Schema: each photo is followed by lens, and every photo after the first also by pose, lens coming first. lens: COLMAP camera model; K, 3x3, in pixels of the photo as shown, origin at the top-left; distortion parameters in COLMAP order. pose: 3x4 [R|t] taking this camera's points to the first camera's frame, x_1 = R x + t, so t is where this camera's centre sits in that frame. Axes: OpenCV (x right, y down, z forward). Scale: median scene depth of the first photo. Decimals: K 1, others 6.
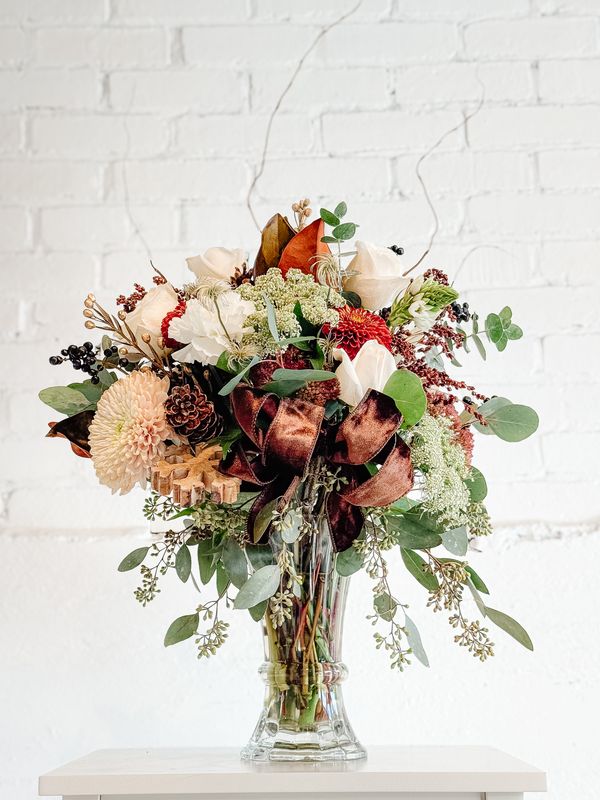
lens RADIAL K [[1220.2, 0, 282.8], [0, 1220.2, 427.3], [0, 0, 1]] dist [0.198454, 0.000000]
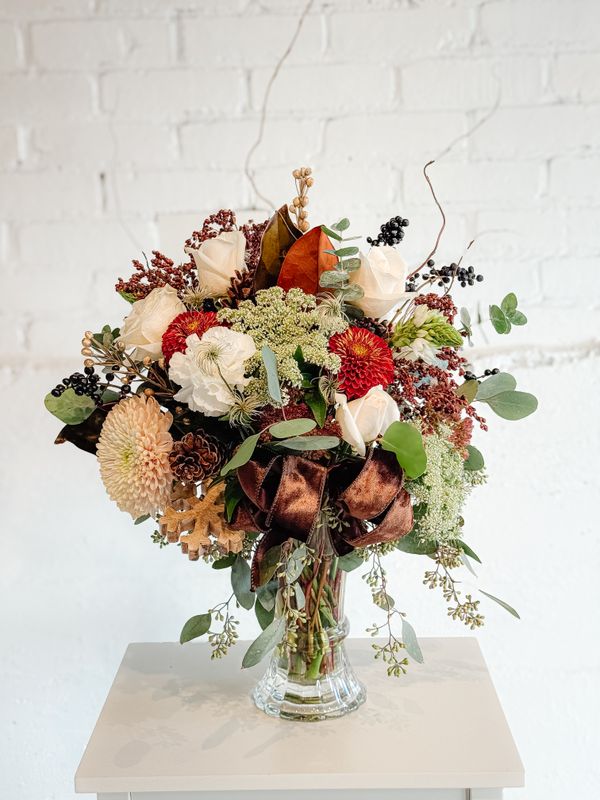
lens RADIAL K [[1119.5, 0, 291.7], [0, 1119.5, 395.5], [0, 0, 1]] dist [0.124254, 0.000000]
pose [[0.999892, -0.013670, -0.005327, 0.009751], [0.014668, 0.938297, 0.345518, -0.347267], [0.000276, -0.345559, 0.938397, 0.131598]]
